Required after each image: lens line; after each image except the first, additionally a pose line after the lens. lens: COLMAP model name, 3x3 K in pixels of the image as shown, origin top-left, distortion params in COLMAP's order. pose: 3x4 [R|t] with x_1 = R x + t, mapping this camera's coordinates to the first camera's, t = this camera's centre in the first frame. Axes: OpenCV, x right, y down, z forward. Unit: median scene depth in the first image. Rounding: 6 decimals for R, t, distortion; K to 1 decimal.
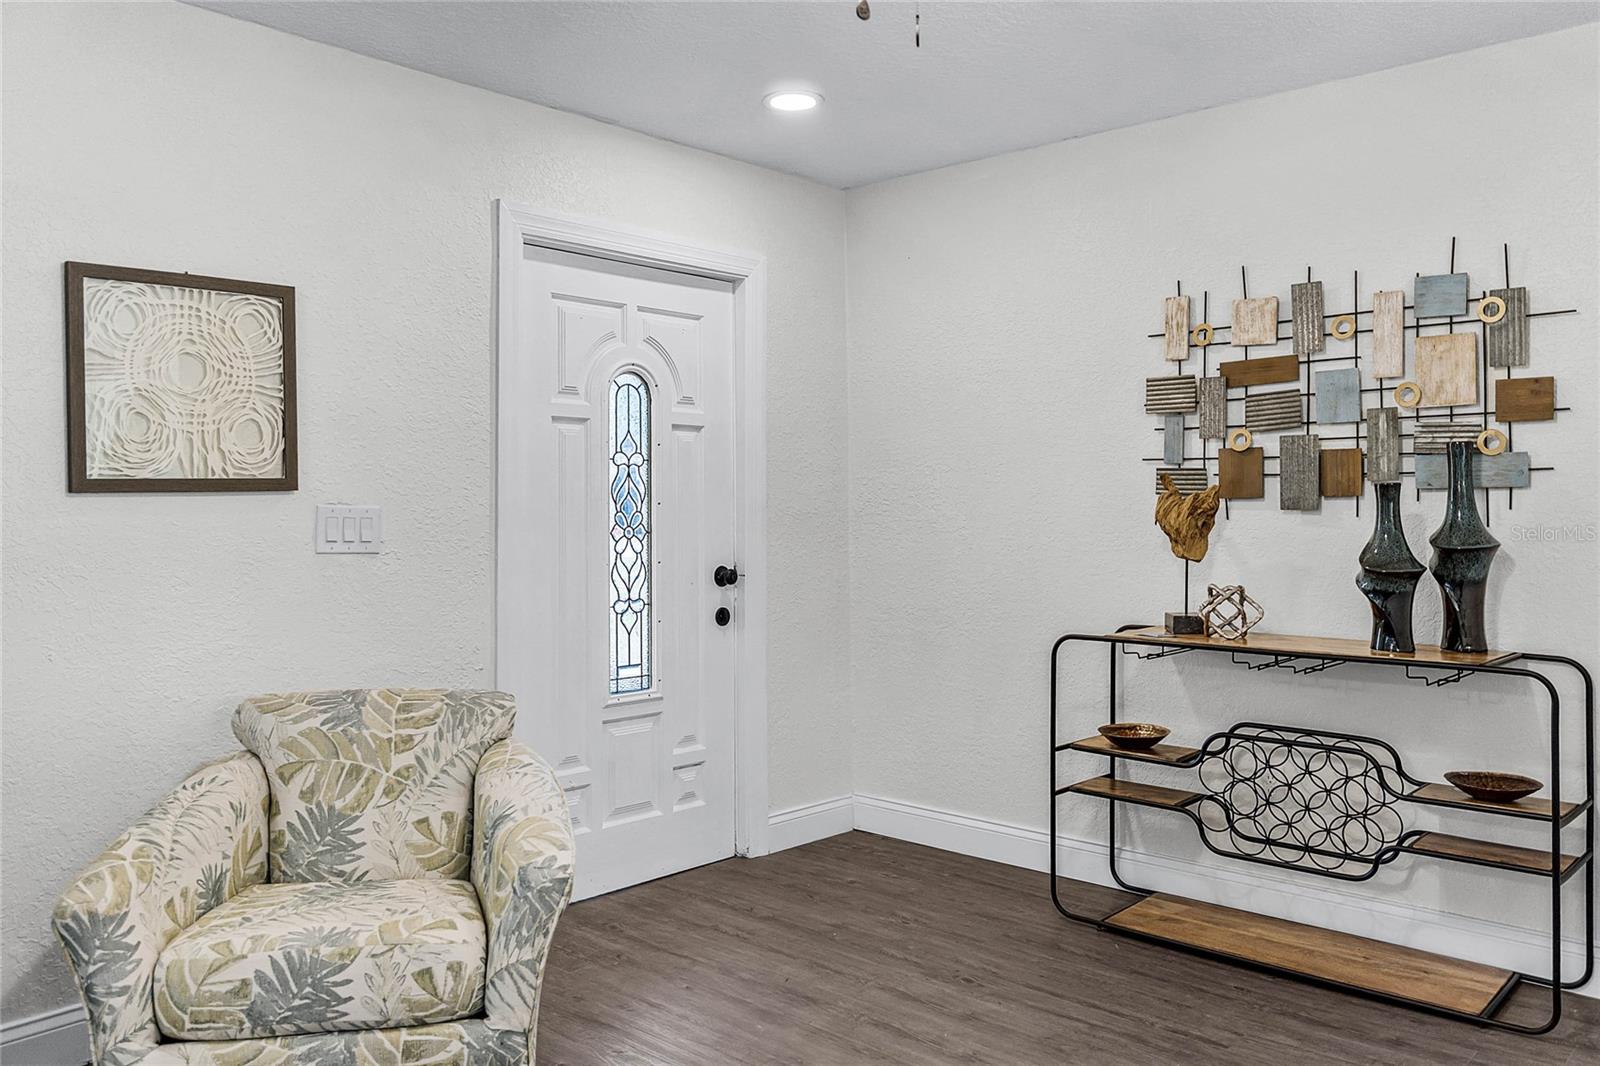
lens RADIAL K [[1210.5, 0, 814.9], [0, 1210.5, 499.2], [0, 0, 1]] dist [-0.009175, -0.003814]
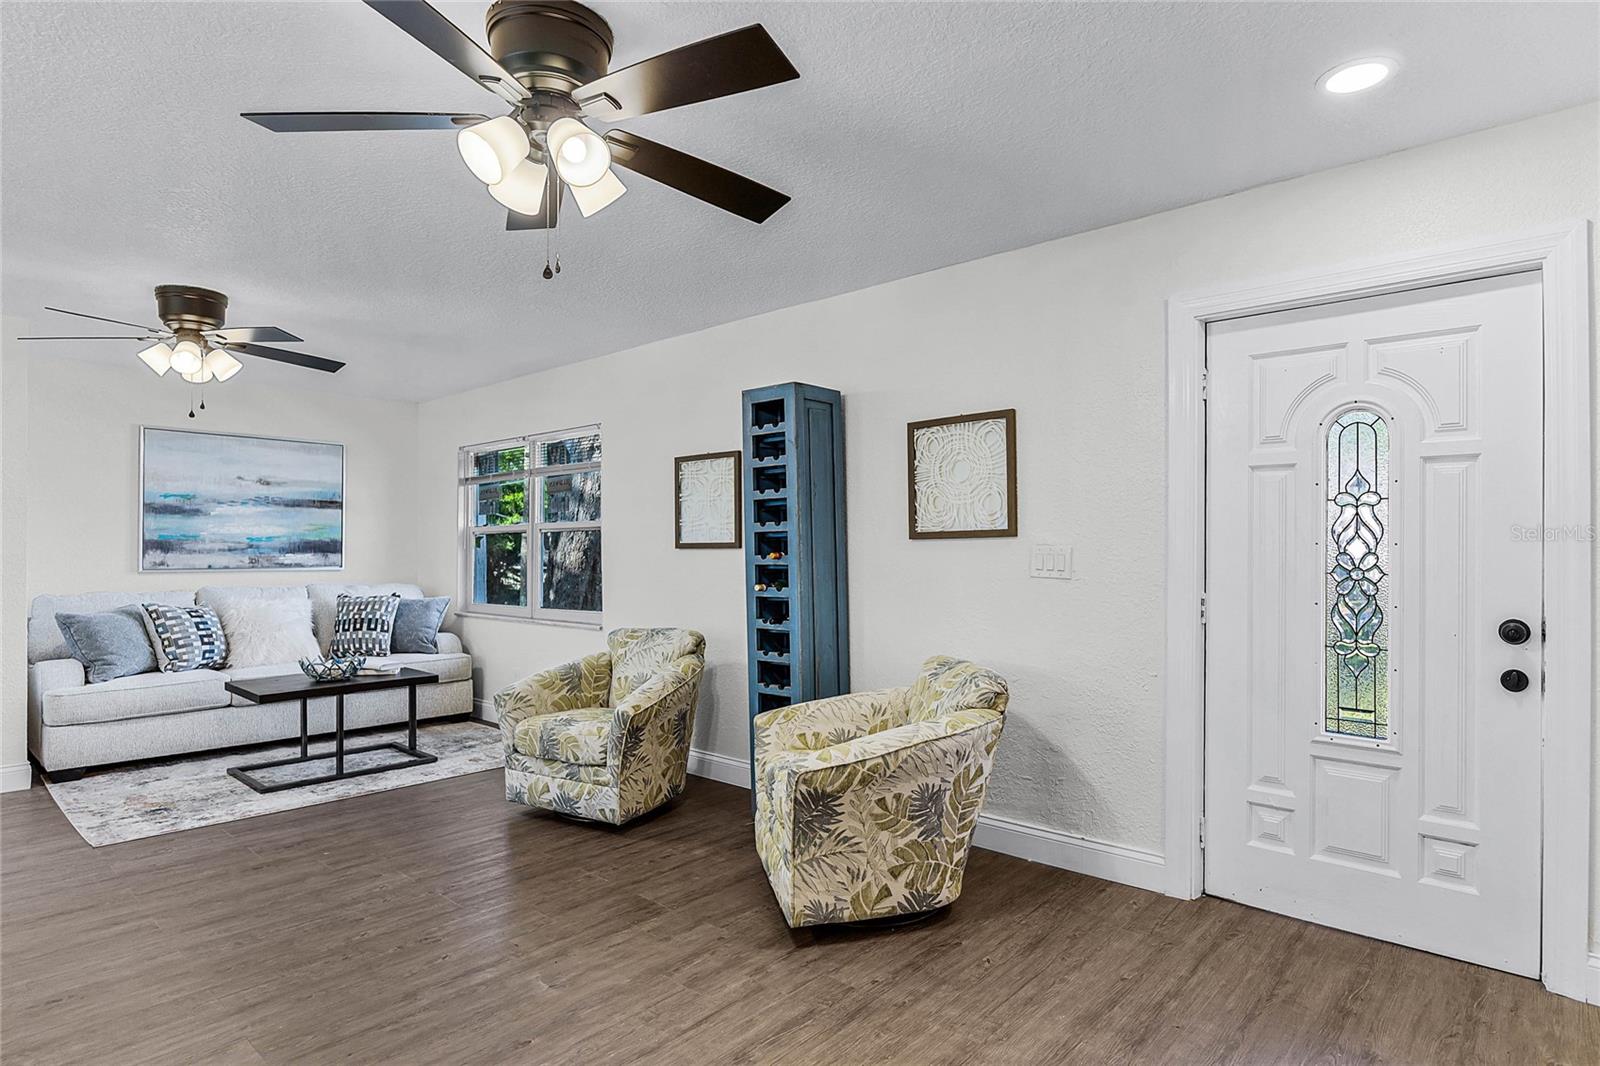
lens RADIAL K [[858.6, 0, 812.9], [0, 858.6, 548.3], [0, 0, 1]] dist [-0.012927, -0.000534]
pose [[0.016777, 0.004856, -0.999847, 0.628115], [0.006336, 0.999968, 0.004963, 0.000657], [0.999839, -0.006418, 0.016746, 0.649076]]
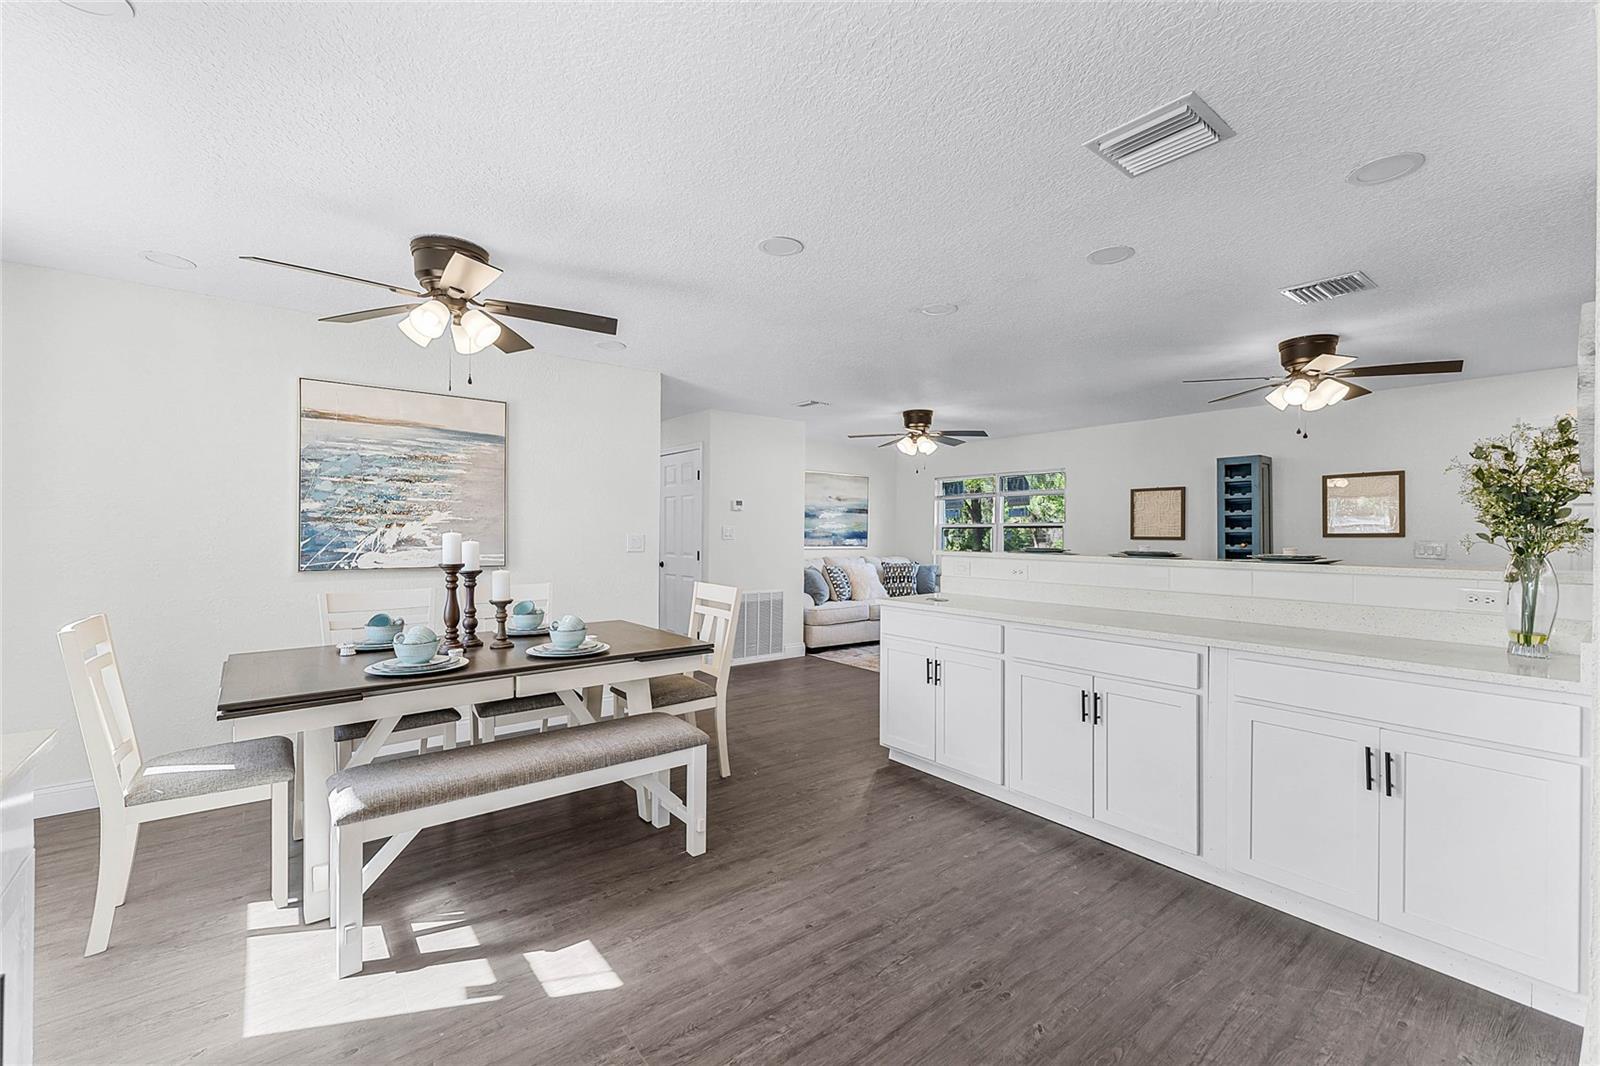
lens RADIAL K [[676.0, 0, 806.5], [0, 676.0, 530.8], [0, 0, 1]] dist [0.001399, 0.003030]
pose [[-0.154334, 0.001687, -0.988017, 1.358973], [-0.001257, 0.999997, 0.001903, -0.022465], [0.988018, 0.001535, -0.154332, -0.206615]]
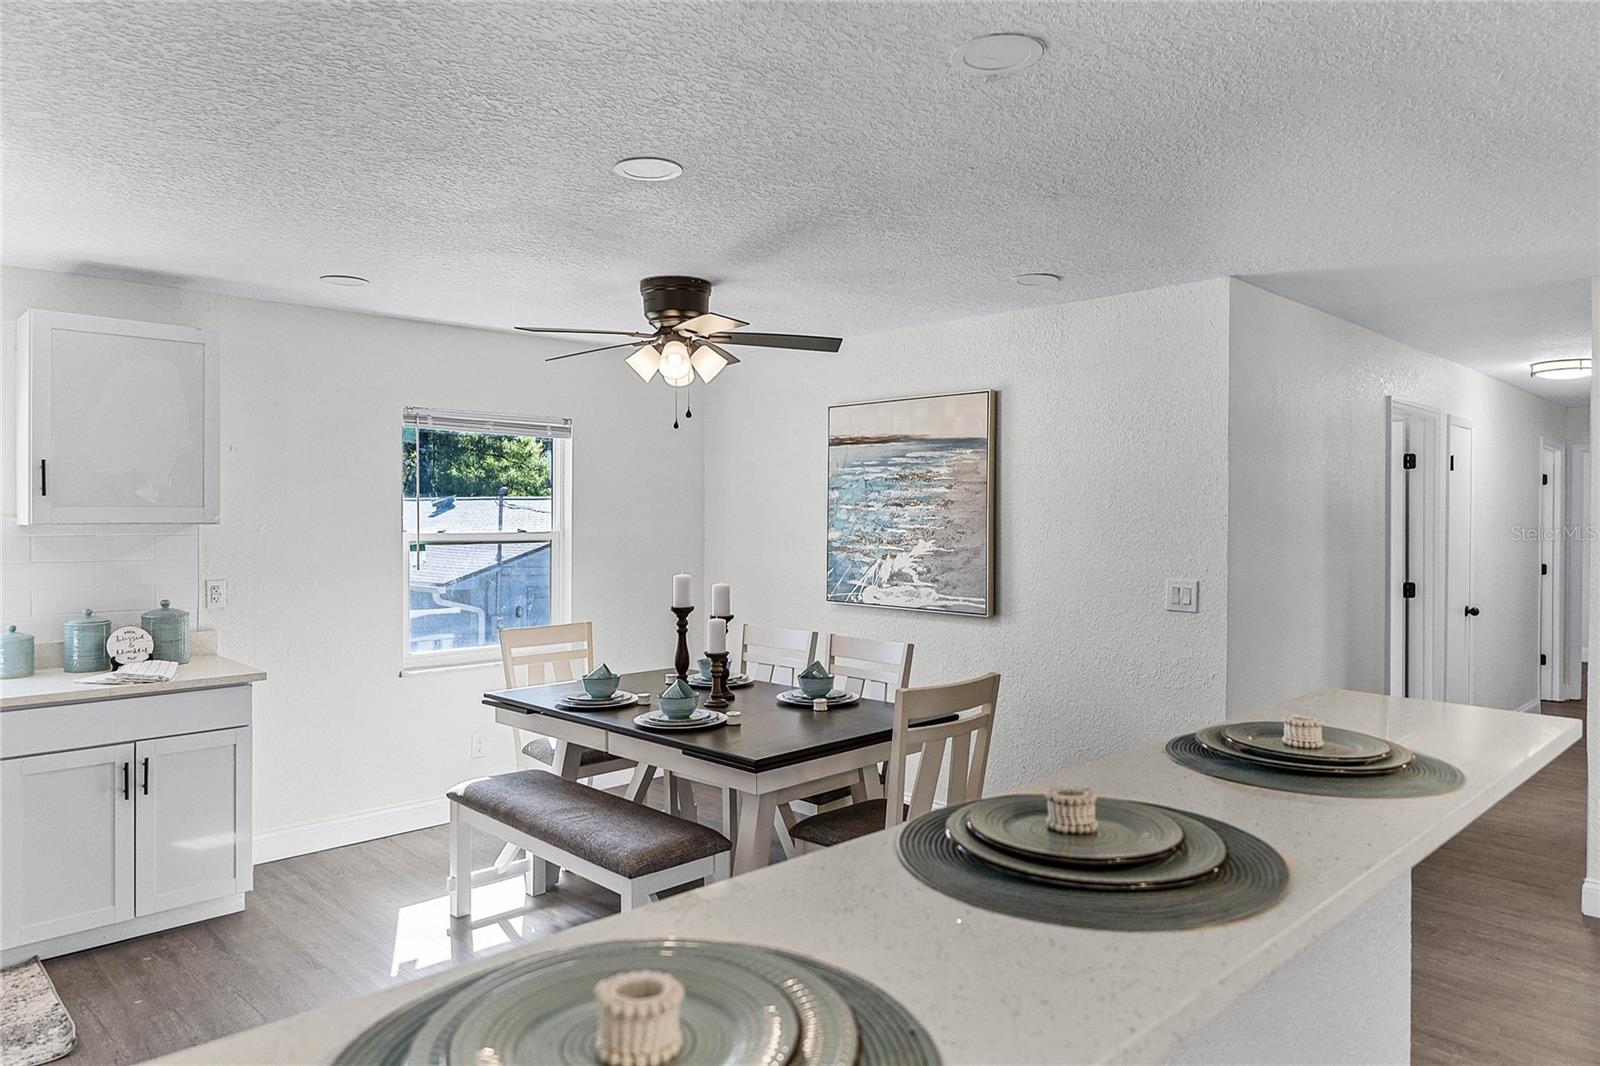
lens RADIAL K [[1033.7, 0, 814.3], [0, 1033.7, 517.9], [0, 0, 1]] dist [-0.000565, 0.000383]
pose [[-0.998749, 0.000492, 0.050011, 0.378638], [0.000572, 0.999999, 0.001585, -0.087660], [-0.050011, 0.001612, -0.998747, 0.456151]]
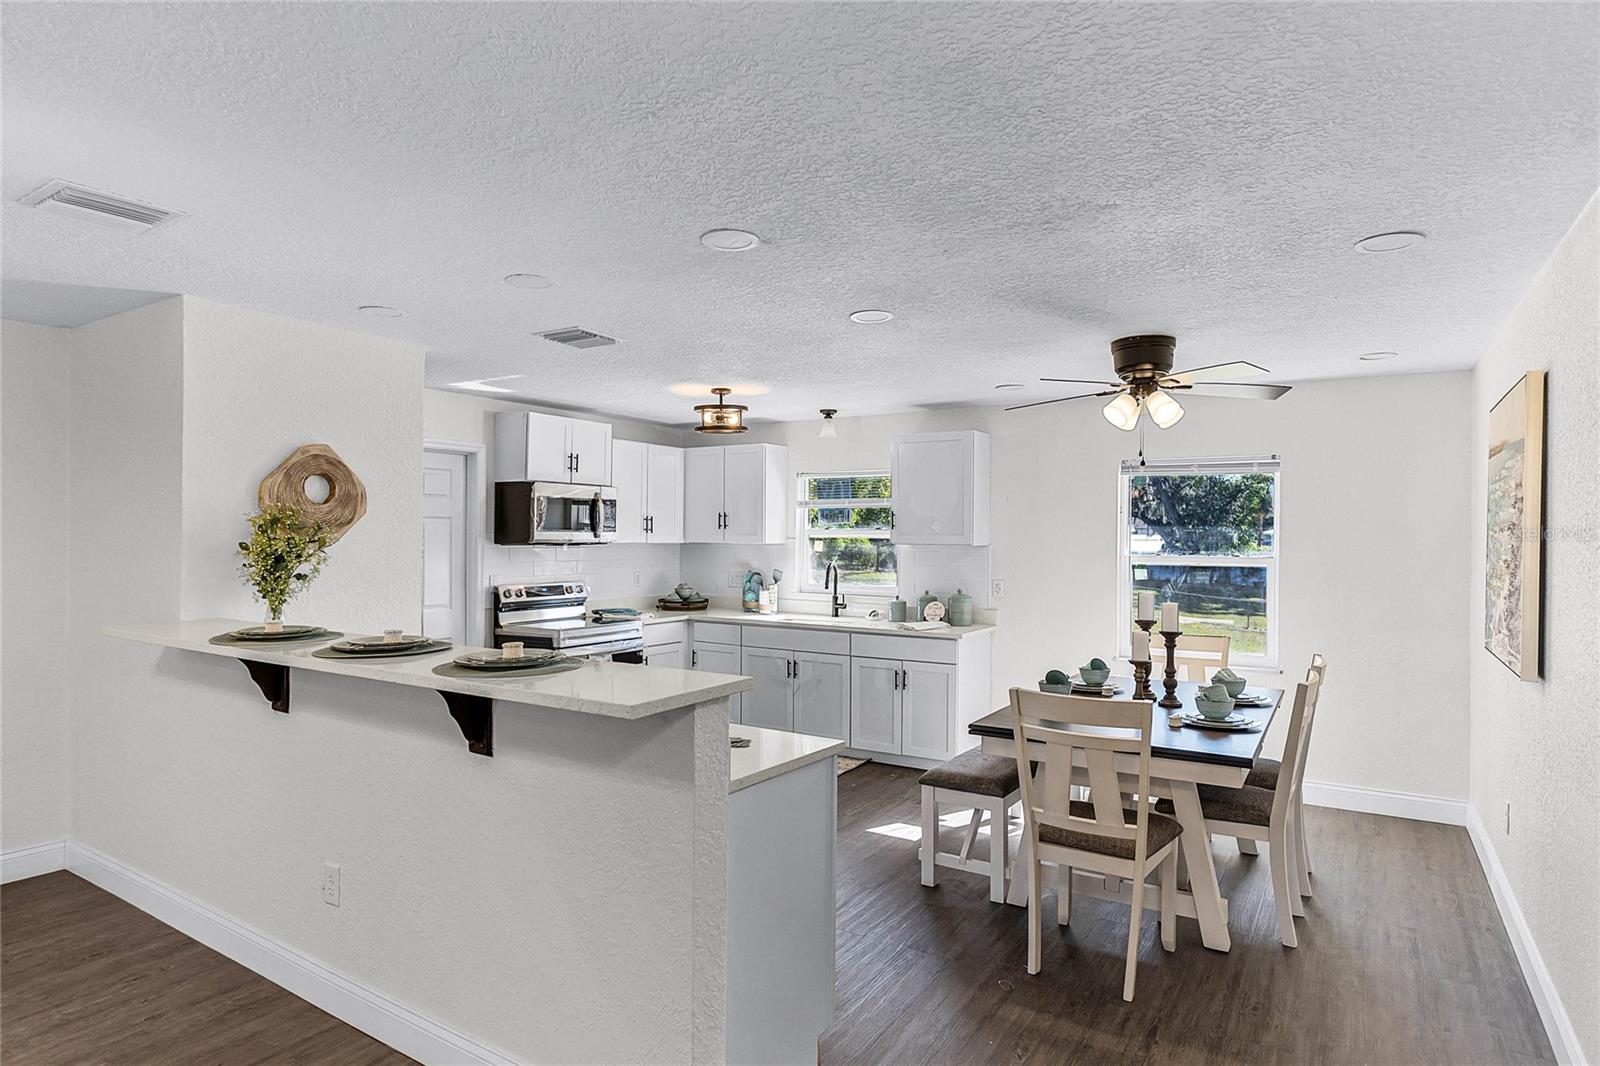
lens RADIAL K [[892.9, 0, 792.0], [0, 892.9, 533.8], [0, 0, 1]] dist [-0.000563, -0.000838]
pose [[-0.162924, 0.007612, 0.986609, -0.538886], [-0.010242, 0.999903, -0.009406, -0.081223], [-0.986585, -0.011637, -0.162830, -0.086095]]
